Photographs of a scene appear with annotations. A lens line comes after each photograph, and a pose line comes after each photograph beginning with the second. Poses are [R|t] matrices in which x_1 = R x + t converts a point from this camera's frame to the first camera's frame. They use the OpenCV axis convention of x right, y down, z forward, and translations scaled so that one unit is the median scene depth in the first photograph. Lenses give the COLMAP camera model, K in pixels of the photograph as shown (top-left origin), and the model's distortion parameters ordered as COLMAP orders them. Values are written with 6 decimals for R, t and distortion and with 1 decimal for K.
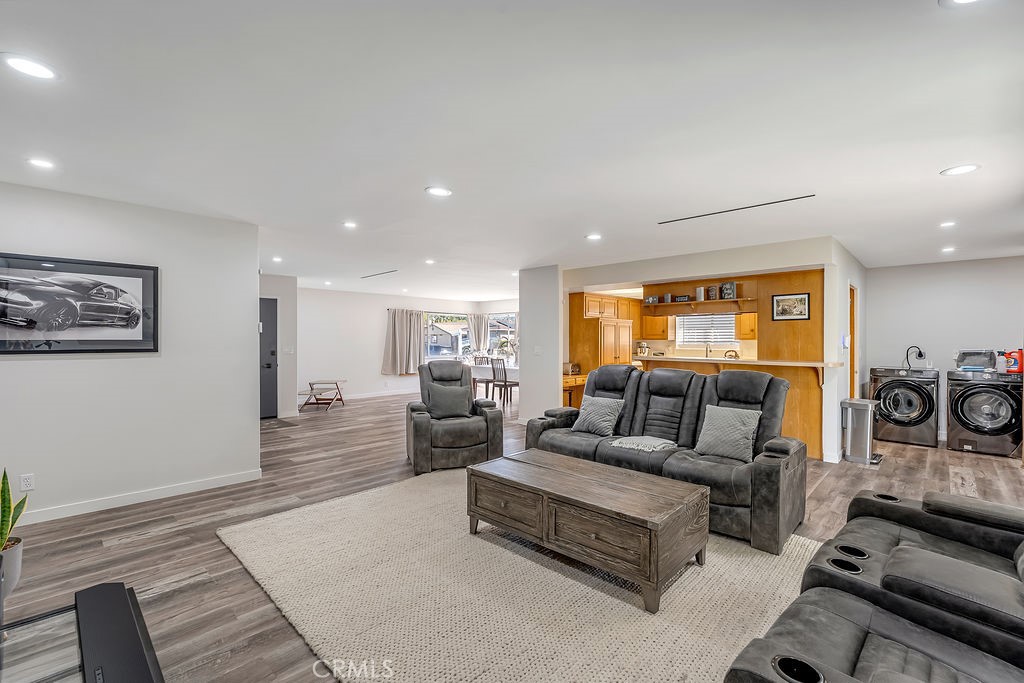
lens RADIAL K [[449.6, 0, 510.5], [0, 449.6, 343.7], [0, 0, 1]] dist [-0.004531, 0.000155]
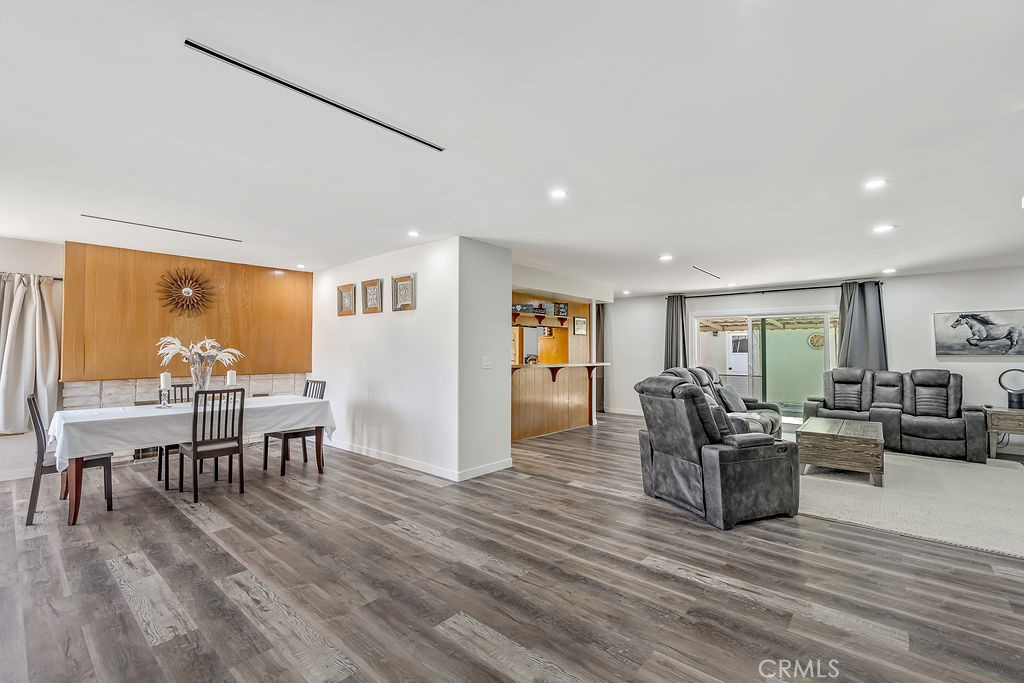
lens RADIAL K [[449.6, 0, 509.9], [0, 449.6, 340.4], [0, 0, 1]] dist [-0.004531, 0.000155]
pose [[-0.062980, 0.022182, 0.997768, -0.870106], [0.007099, 0.999738, -0.021778, -0.004854], [-0.997990, 0.005712, -0.063121, 1.379326]]
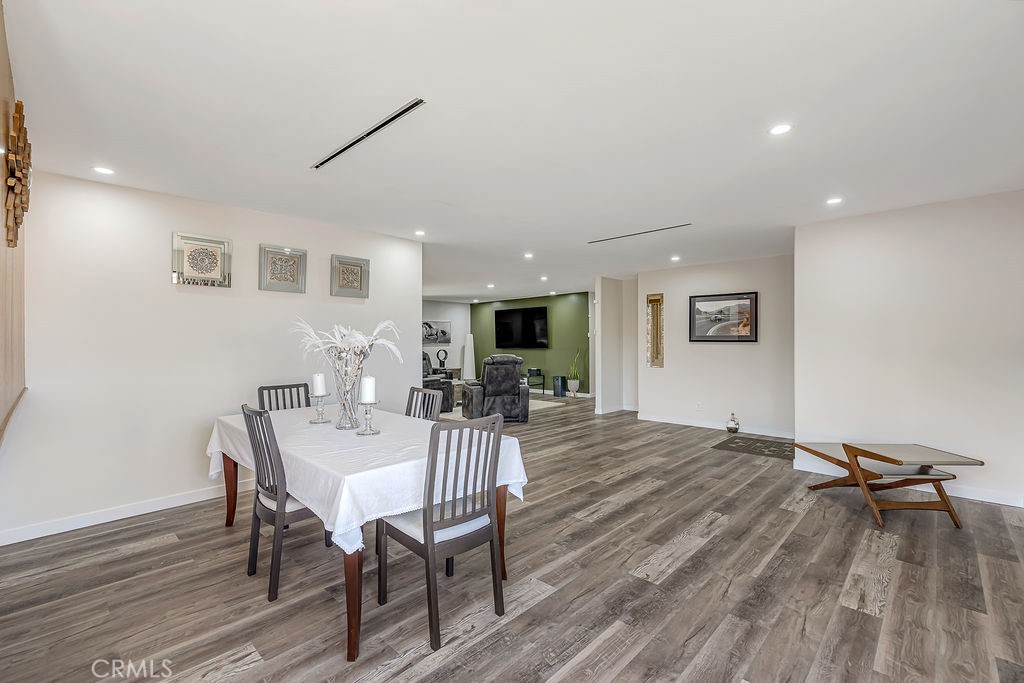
lens RADIAL K [[449.6, 0, 524.6], [0, 449.6, 350.7], [0, 0, 1]] dist [-0.004531, 0.000155]
pose [[-0.999206, 0.003119, -0.039709, -0.167376], [0.001977, 0.999584, 0.028787, -0.011022], [0.039783, 0.028686, -0.998797, 2.463371]]
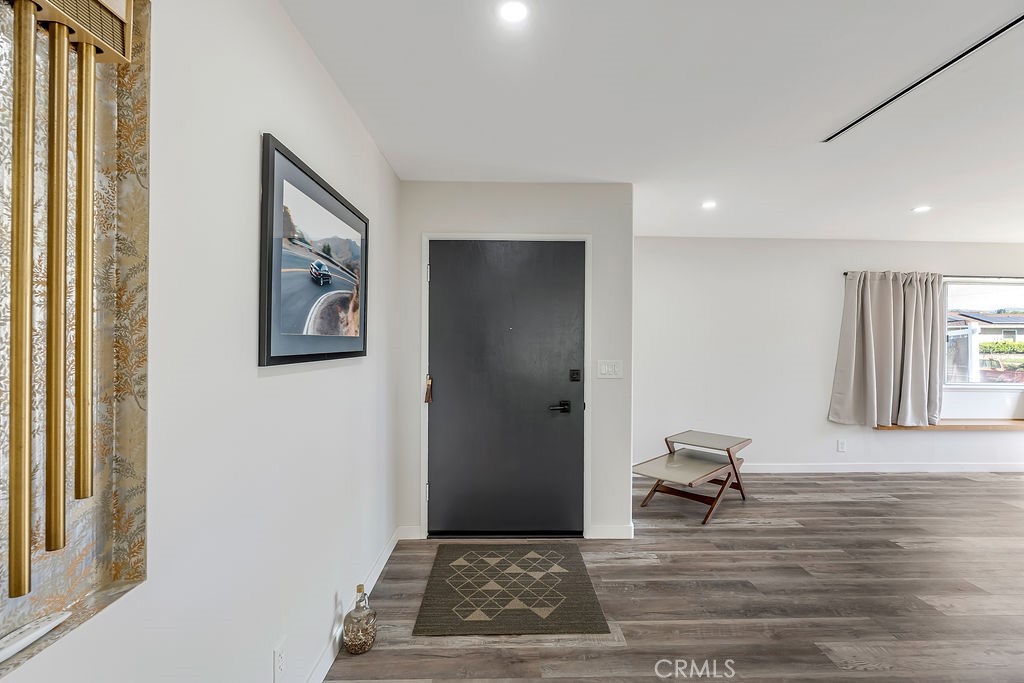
lens RADIAL K [[449.6, 0, 517.6], [0, 449.6, 336.3], [0, 0, 1]] dist [-0.004531, 0.000155]
pose [[0.717522, -0.000616, -0.696535, -0.430682], [-0.011955, 0.999841, -0.013199, -0.013482], [0.696433, 0.017798, 0.717401, 1.024918]]
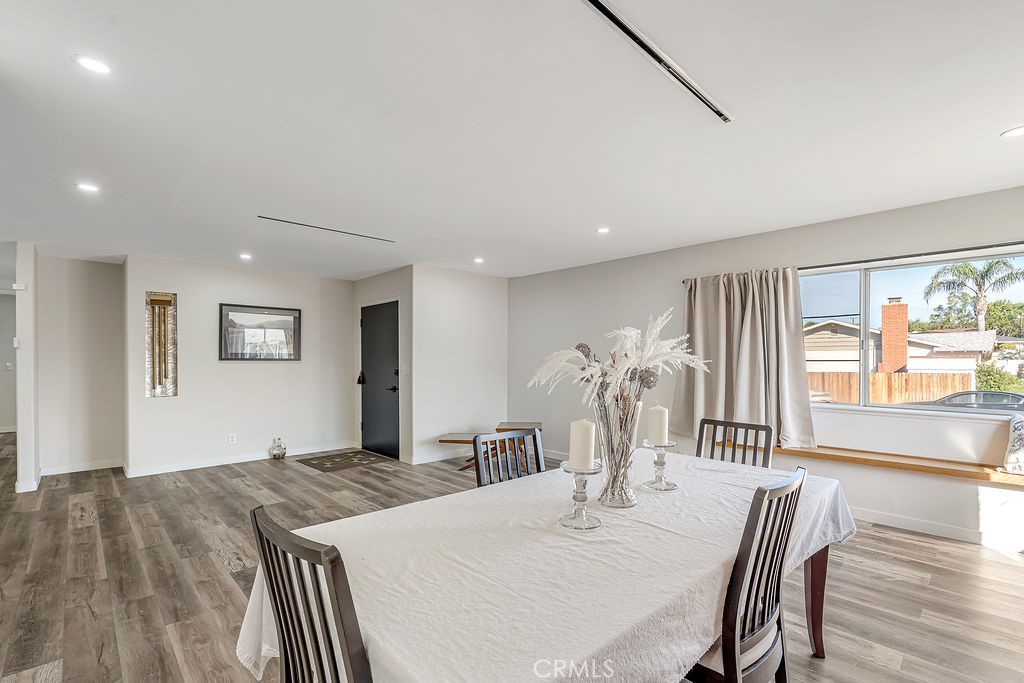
lens RADIAL K [[463.7, 0, 507.7], [0, 463.7, 356.1], [0, 0, 1]] dist [-0.002004, -0.000567]
pose [[-0.037092, -0.004919, -0.999300, 0.375277], [-0.005265, 0.999975, -0.004727, -0.006711], [0.999298, 0.005086, -0.037117, 1.854261]]
